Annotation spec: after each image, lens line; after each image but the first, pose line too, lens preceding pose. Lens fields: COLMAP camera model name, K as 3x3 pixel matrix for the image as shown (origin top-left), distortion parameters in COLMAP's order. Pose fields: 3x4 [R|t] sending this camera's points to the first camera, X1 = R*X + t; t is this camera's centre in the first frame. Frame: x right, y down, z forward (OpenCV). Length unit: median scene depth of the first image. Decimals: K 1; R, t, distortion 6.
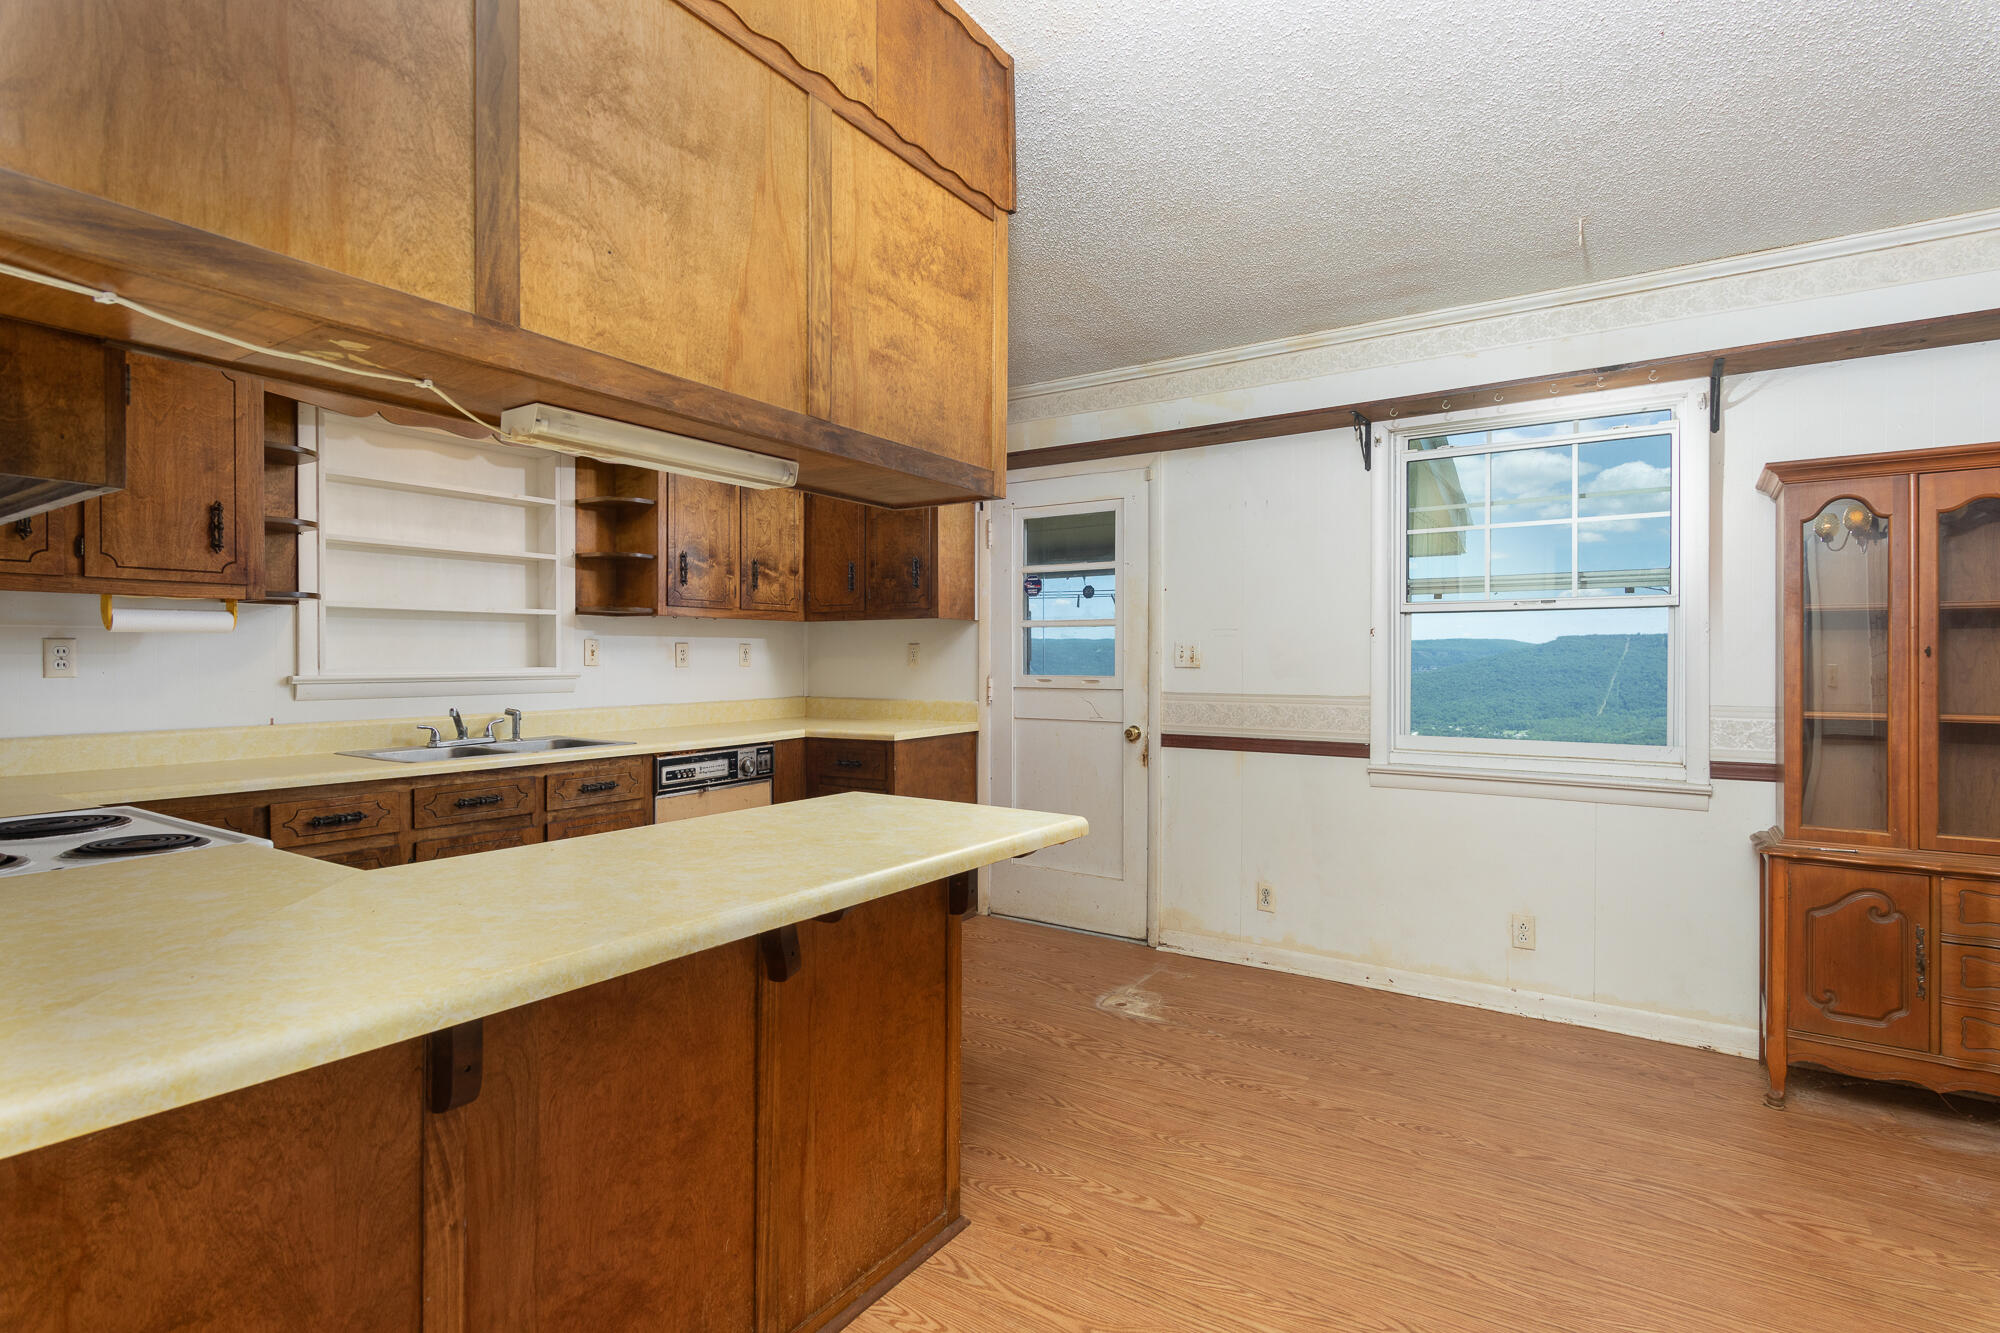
lens RADIAL K [[964.1, 0, 1000.0], [0, 964.1, 666.5], [0, 0, 1]] dist [-0.000108, 0.000021]
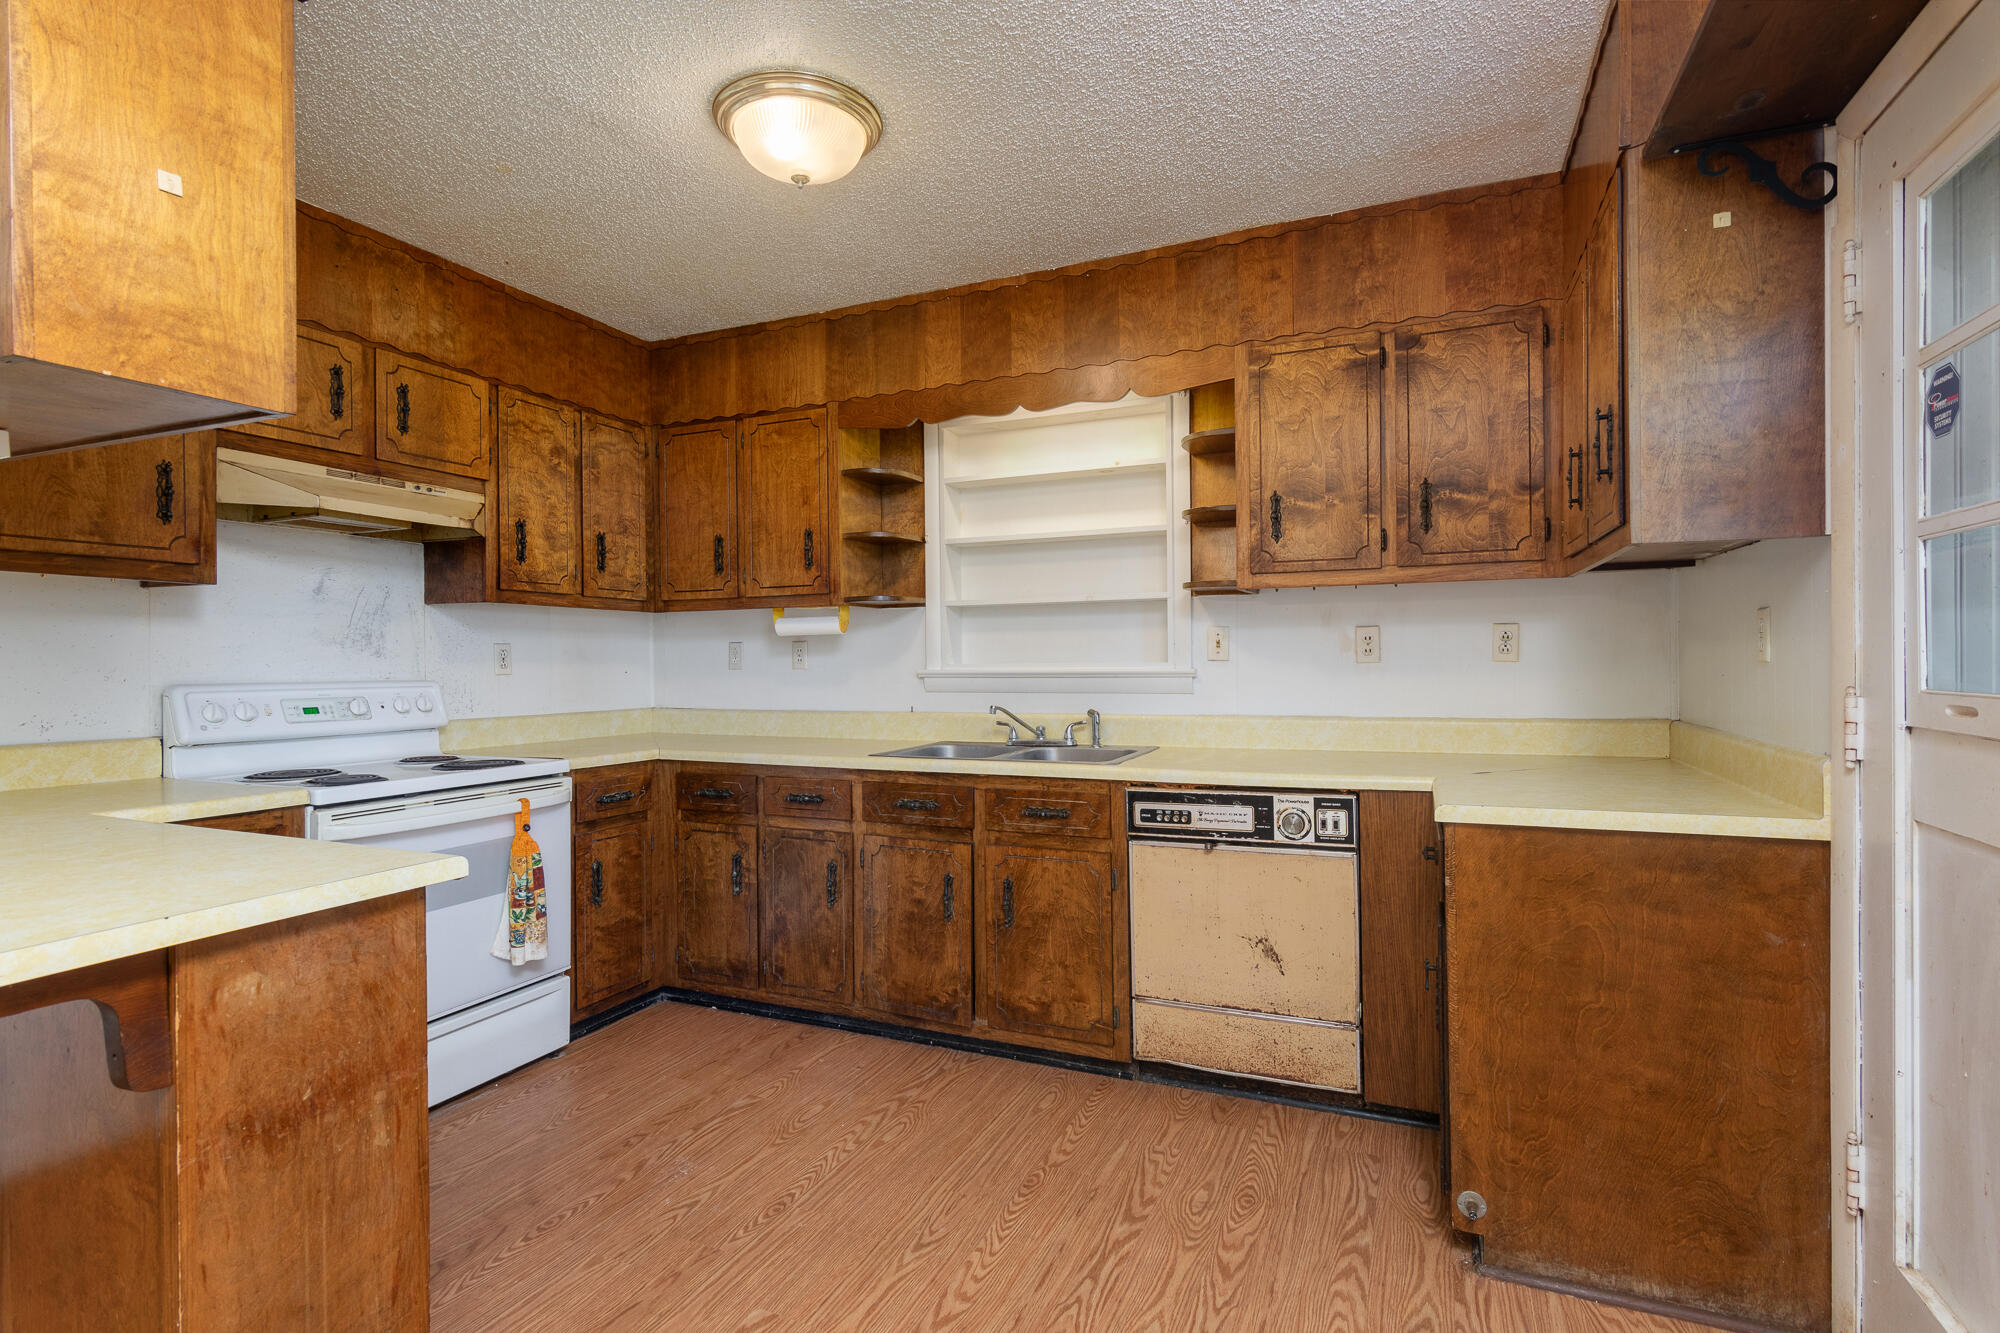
lens RADIAL K [[964.1, 0, 1000.0], [0, 964.1, 666.5], [0, 0, 1]] dist [-0.000108, 0.000021]
pose [[0.172842, 0.005878, -0.984932, 0.319621], [-0.000418, 0.999983, 0.005895, -0.000567], [0.984949, -0.000607, 0.172841, 0.729203]]
